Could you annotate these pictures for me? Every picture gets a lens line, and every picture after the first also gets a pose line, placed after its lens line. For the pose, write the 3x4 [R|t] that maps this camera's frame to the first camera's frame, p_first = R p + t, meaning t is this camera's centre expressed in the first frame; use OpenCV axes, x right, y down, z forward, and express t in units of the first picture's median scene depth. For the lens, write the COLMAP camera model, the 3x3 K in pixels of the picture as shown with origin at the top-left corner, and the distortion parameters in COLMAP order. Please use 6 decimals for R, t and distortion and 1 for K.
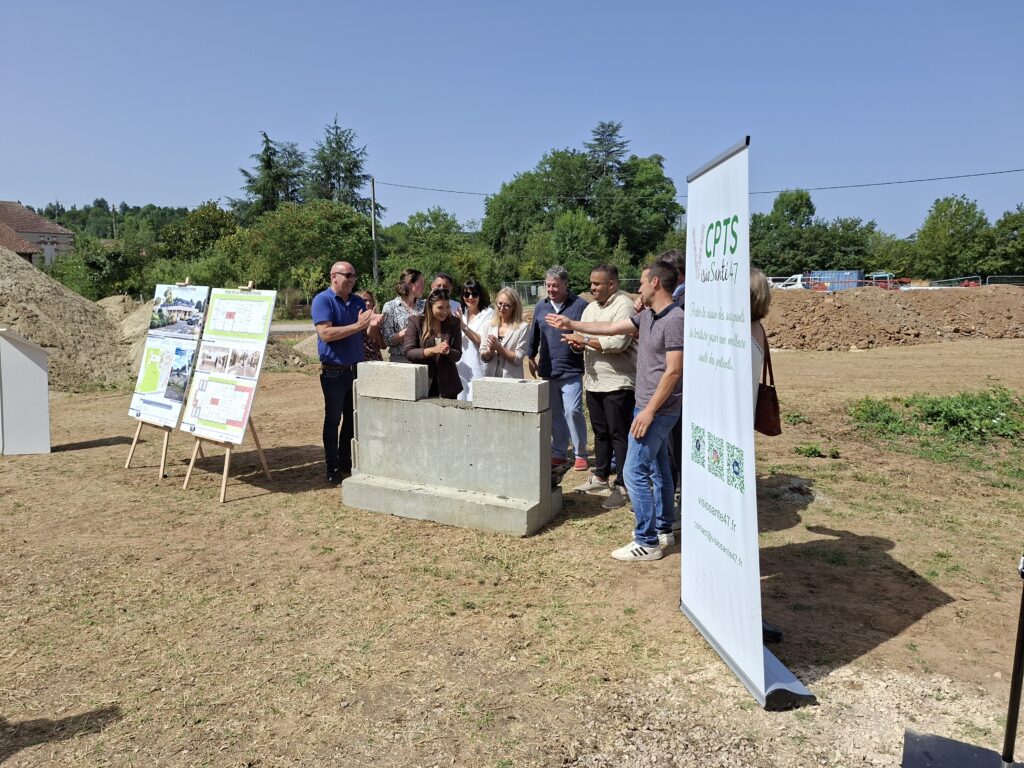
lens RADIAL K [[703.1, 0, 512.3], [0, 703.1, 387.4], [0, 0, 1]] dist [0.008595, -0.006346]
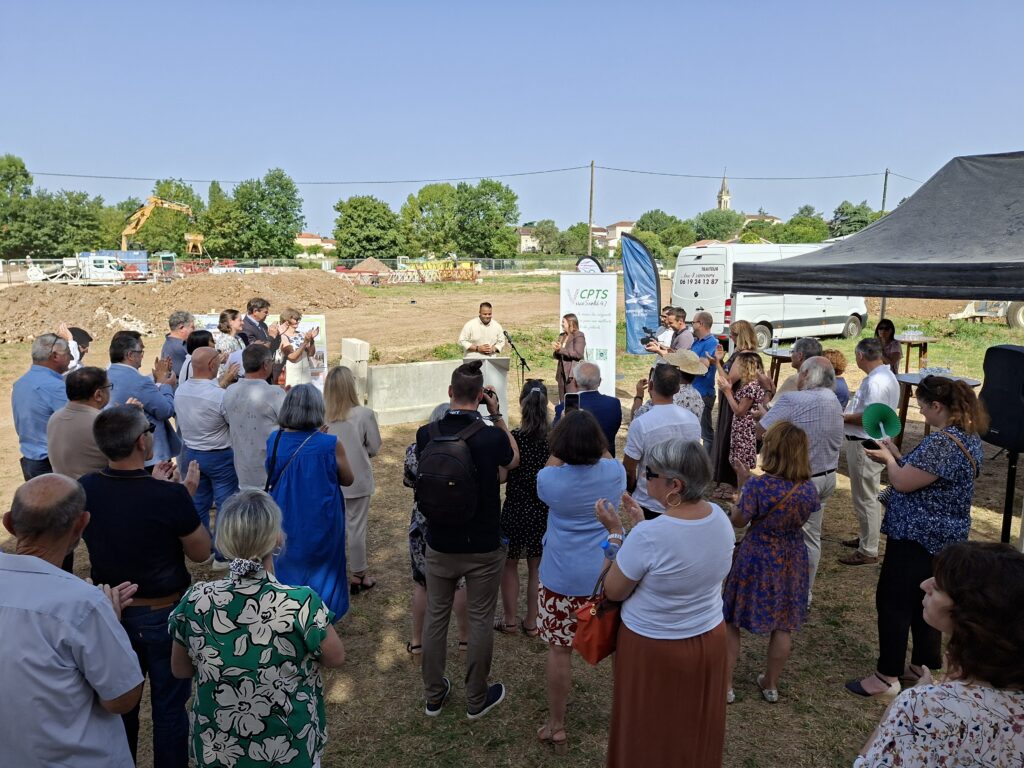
lens RADIAL K [[703.1, 0, 515.4], [0, 703.1, 385.8], [0, 0, 1]] dist [0.008595, -0.006346]
pose [[0.497557, -0.158808, 0.852770, -0.110920], [0.123813, 0.986034, 0.111386, -0.006907], [-0.858550, 0.050163, 0.510270, -0.018177]]
